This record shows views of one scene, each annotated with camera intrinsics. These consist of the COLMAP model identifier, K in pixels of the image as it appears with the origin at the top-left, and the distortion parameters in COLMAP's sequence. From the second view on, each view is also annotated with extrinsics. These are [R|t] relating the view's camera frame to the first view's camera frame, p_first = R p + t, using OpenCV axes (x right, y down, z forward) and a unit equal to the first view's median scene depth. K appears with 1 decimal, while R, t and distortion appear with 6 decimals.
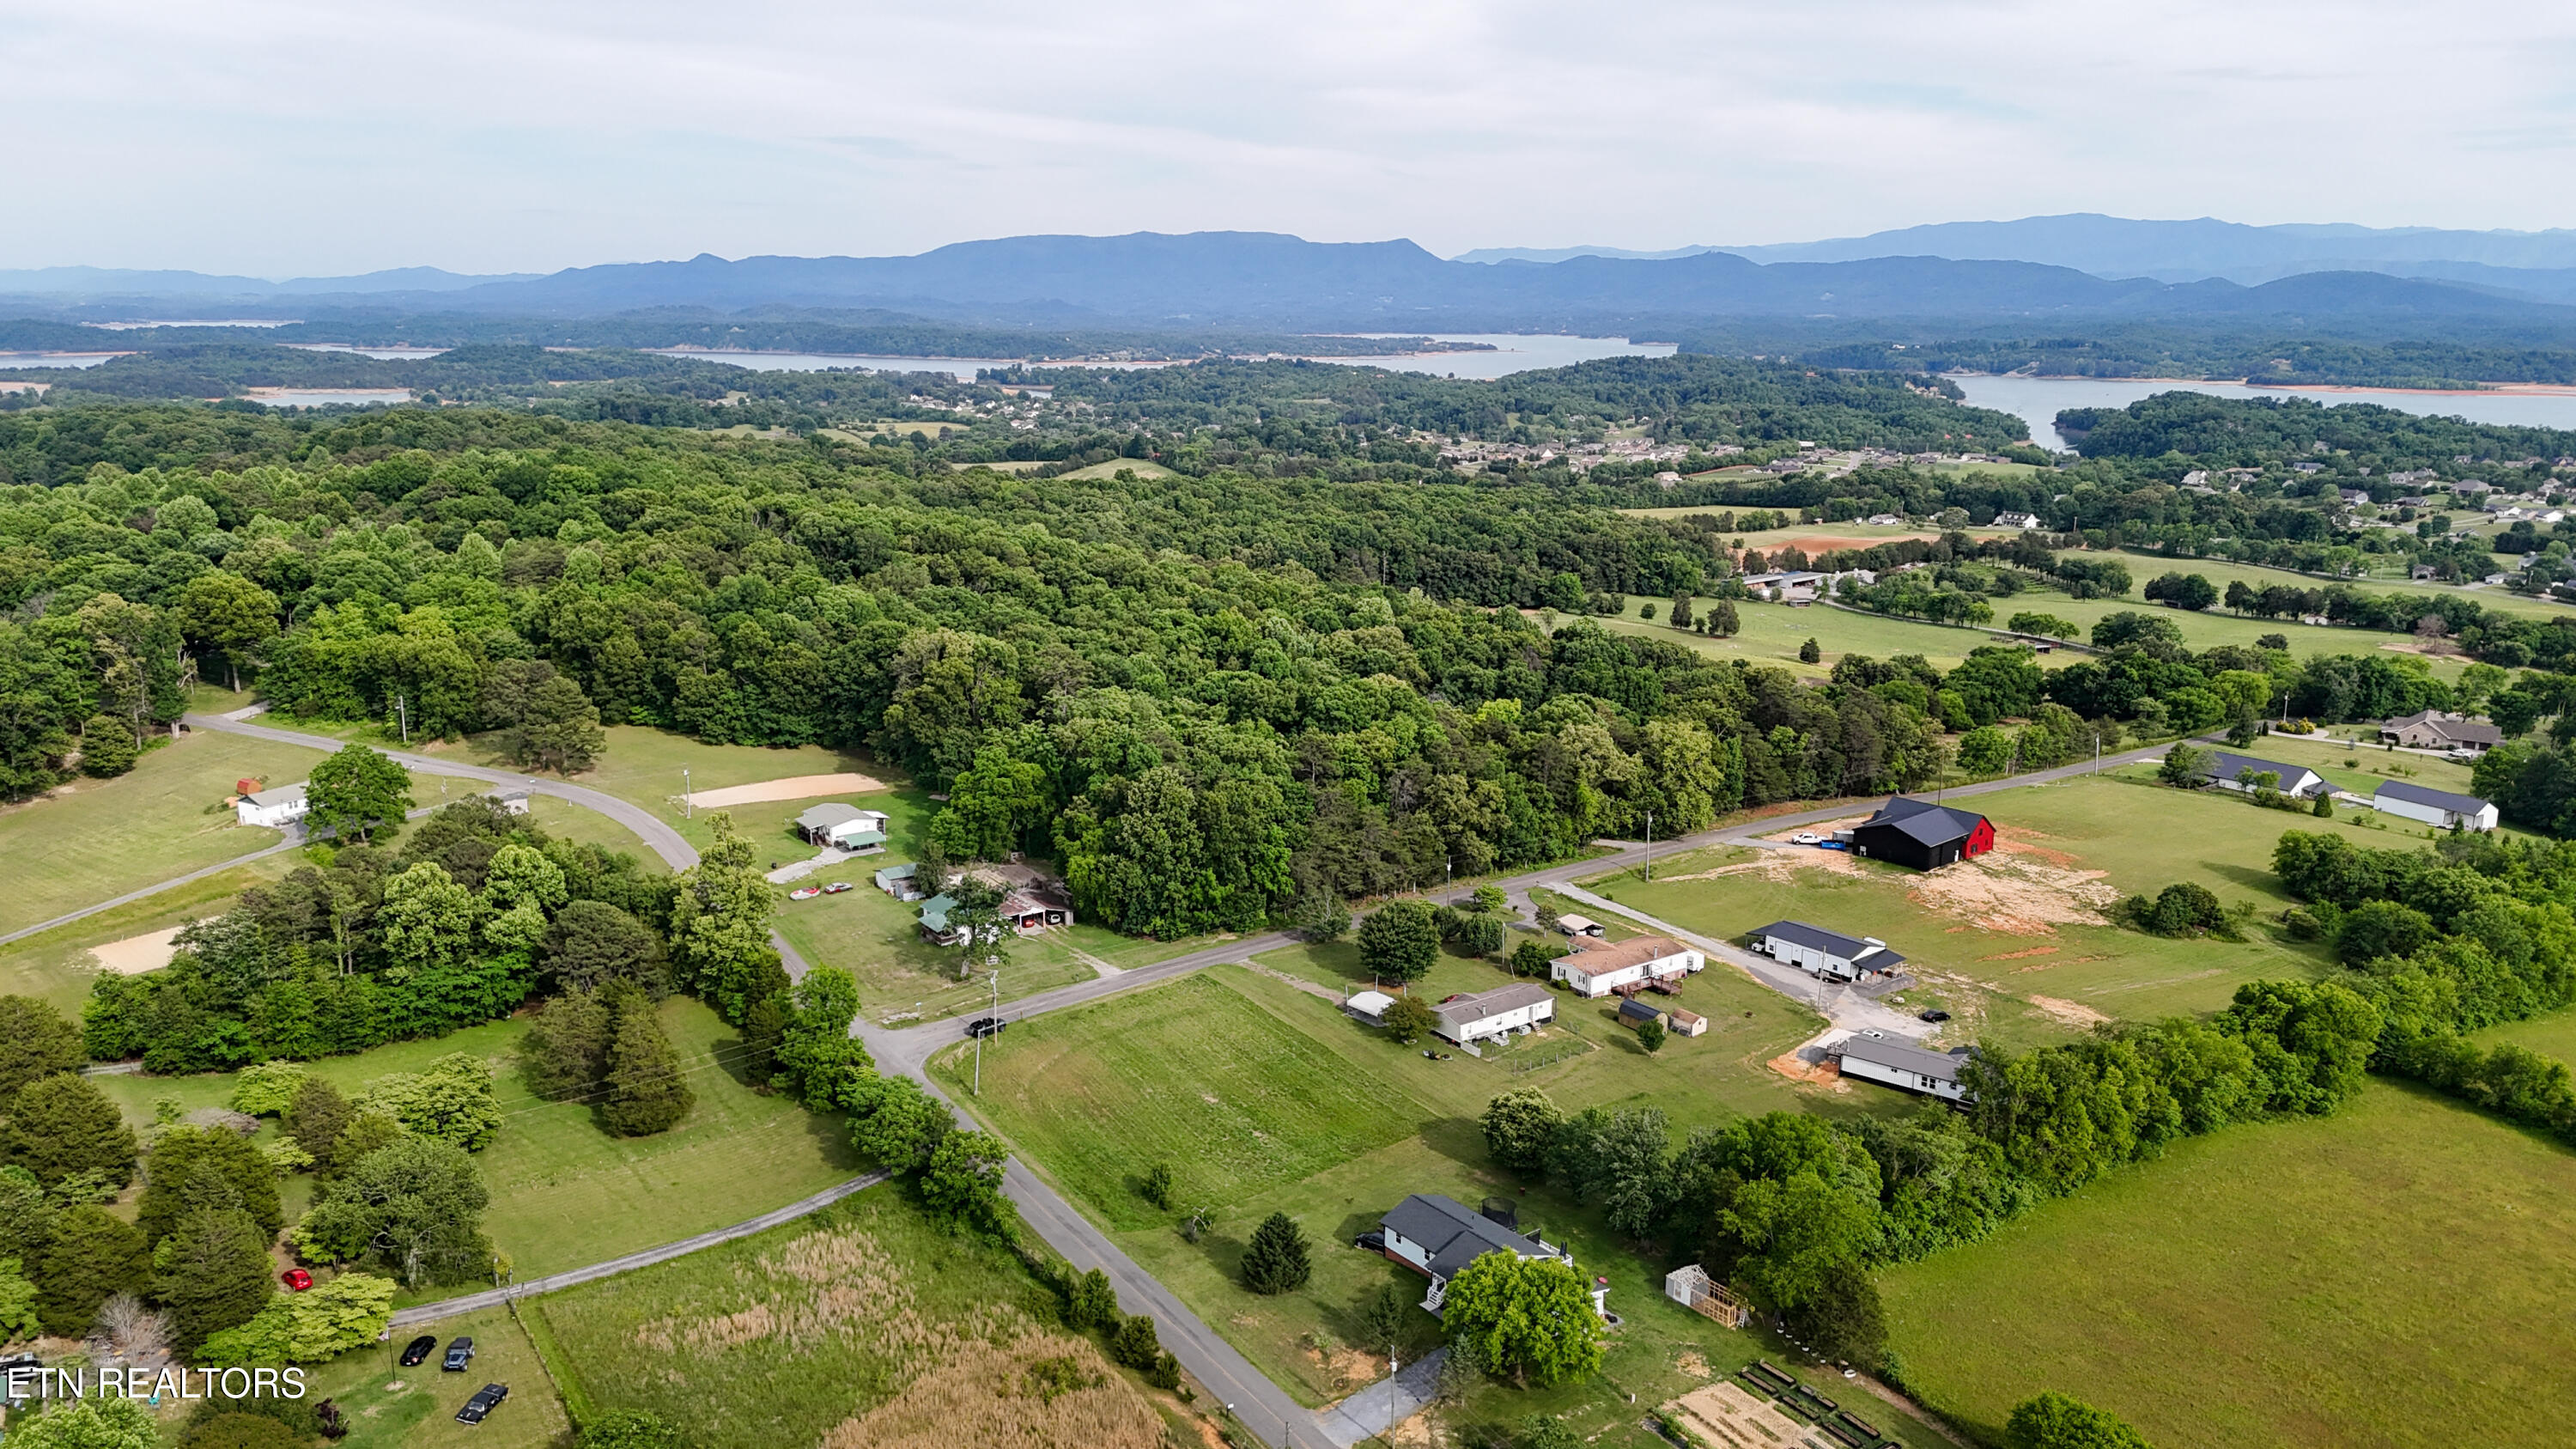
lens RADIAL K [[1886.5, 0, 1282.8], [0, 1886.5, 718.2], [0, 0, 1]] dist [0.091990, -0.096289]
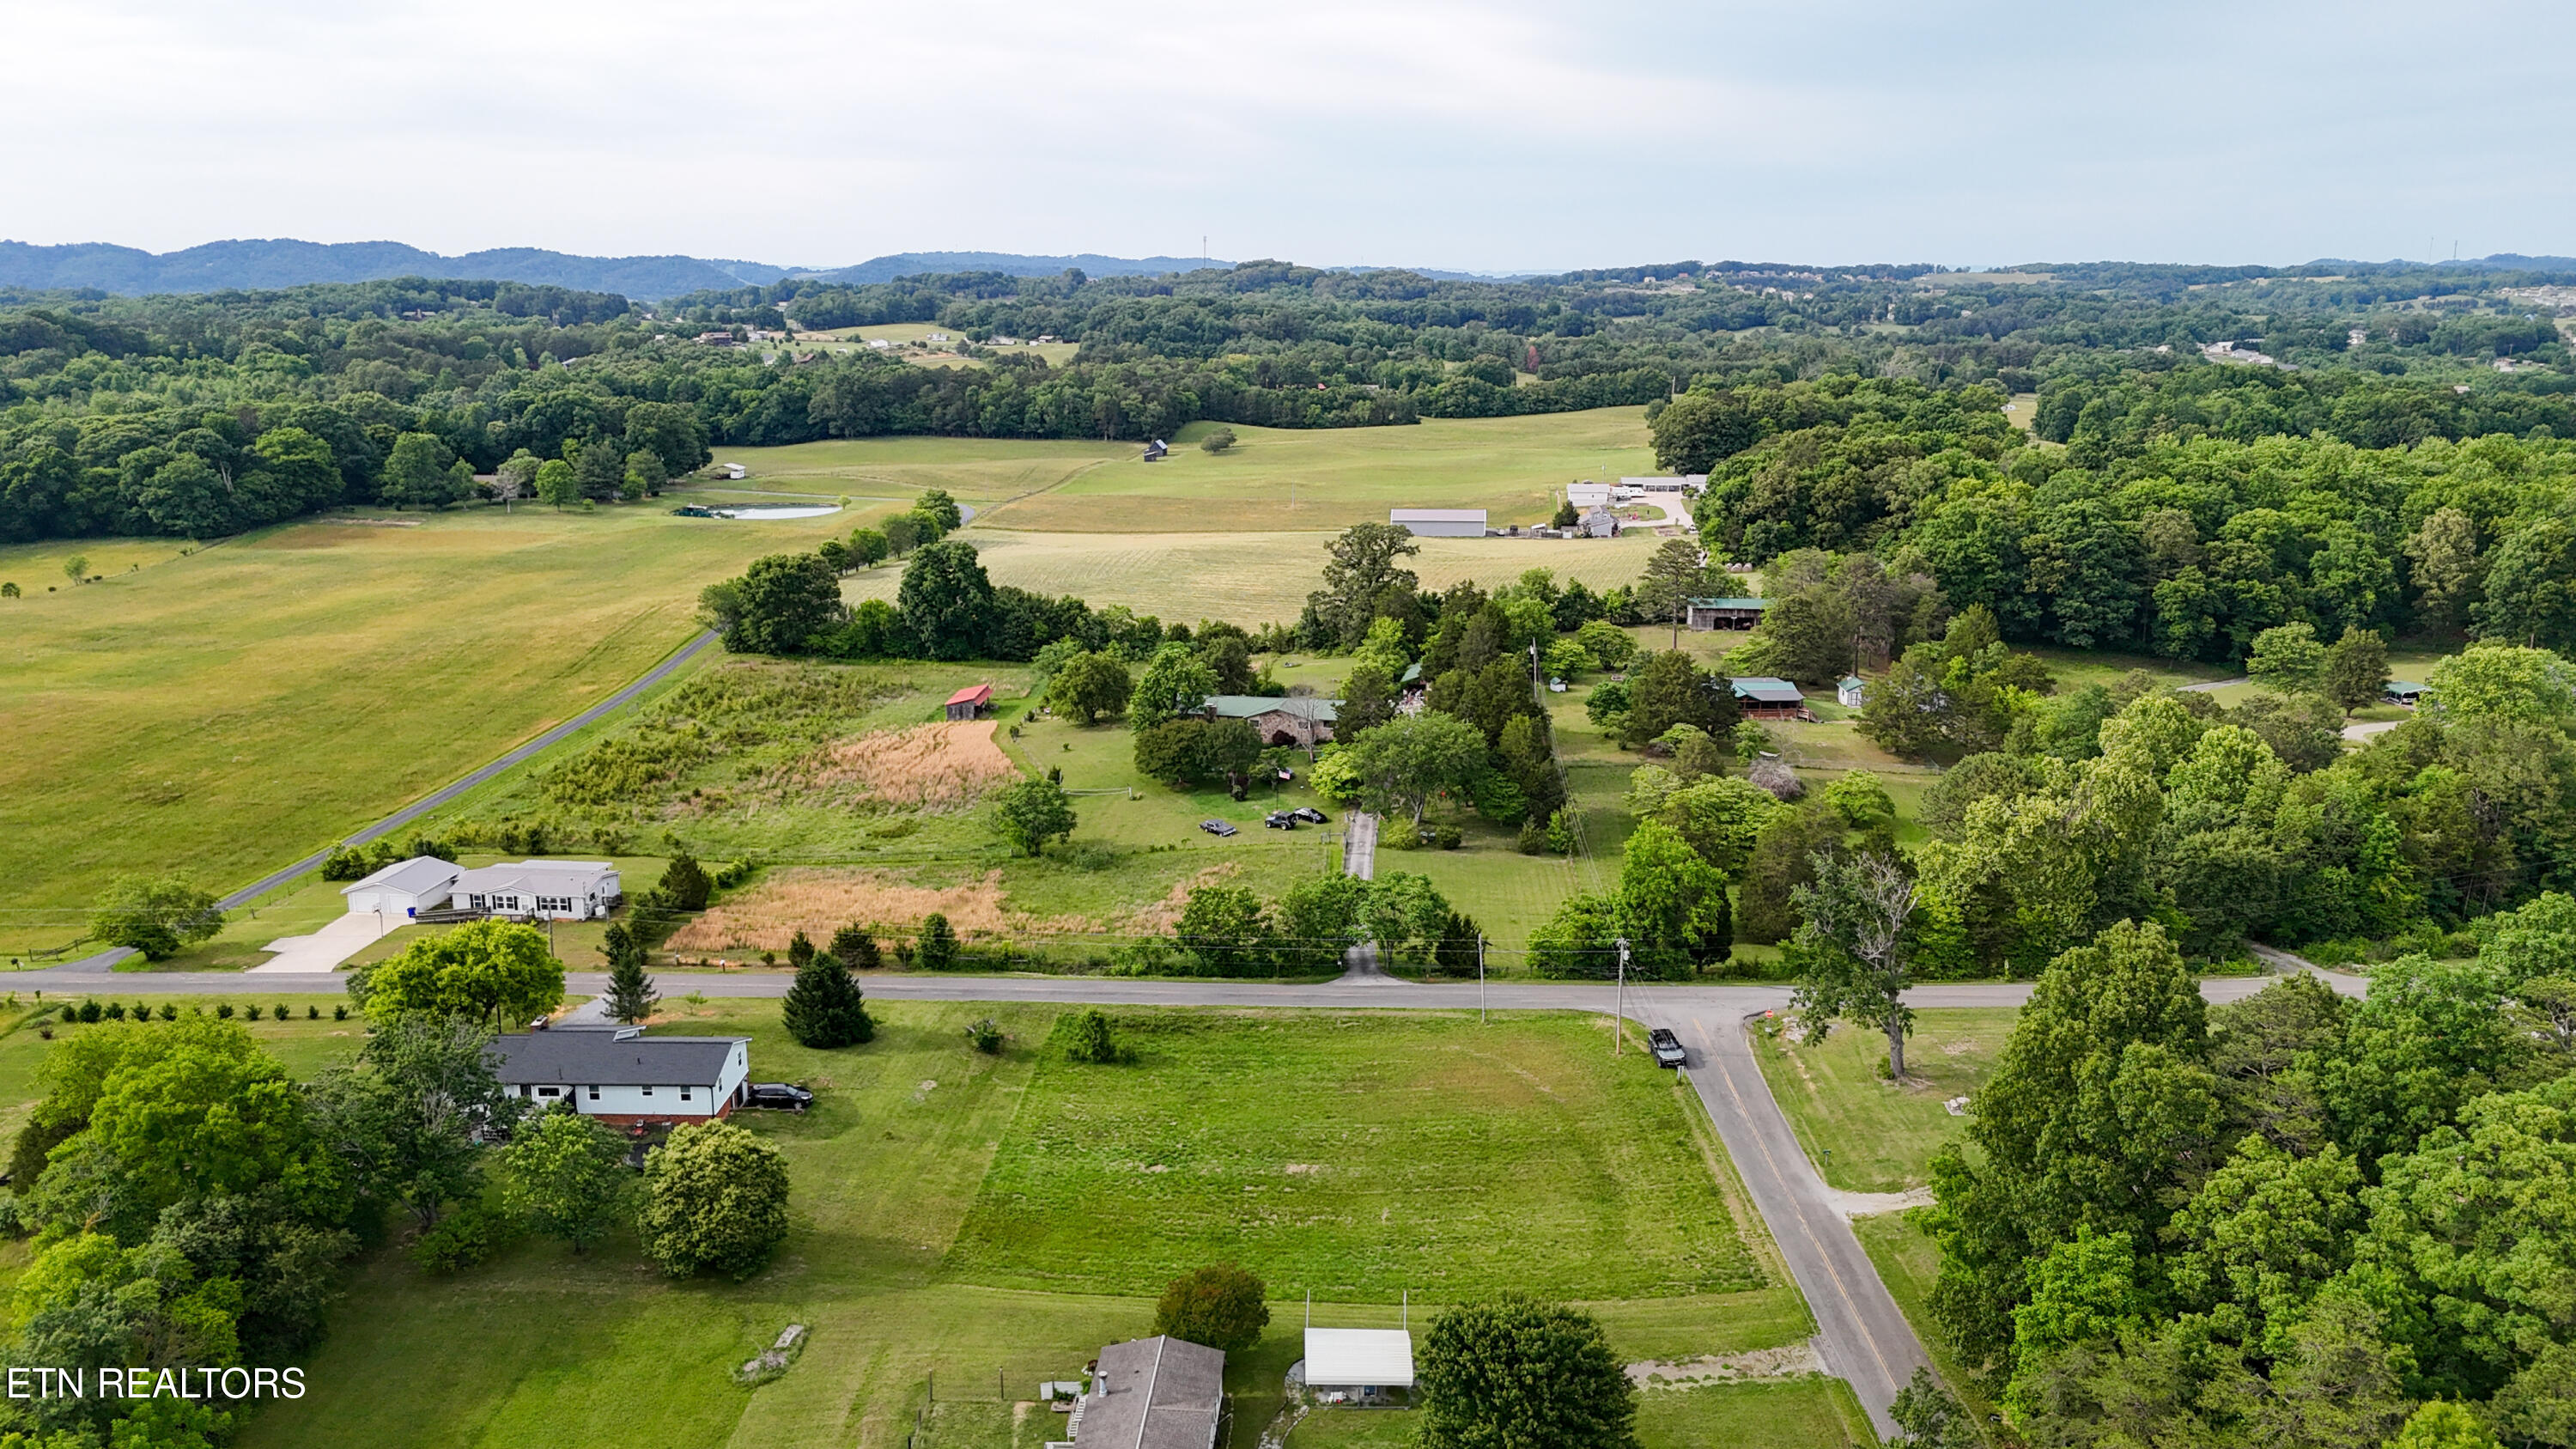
lens RADIAL K [[1886.5, 0, 1281.5], [0, 1886.5, 724.3], [0, 0, 1]] dist [0.091990, -0.096289]
pose [[-0.648270, 0.170256, -0.742131, 0.325650], [-0.167525, 0.918902, 0.357147, -0.119692], [0.742752, 0.355853, -0.567175, 1.078588]]
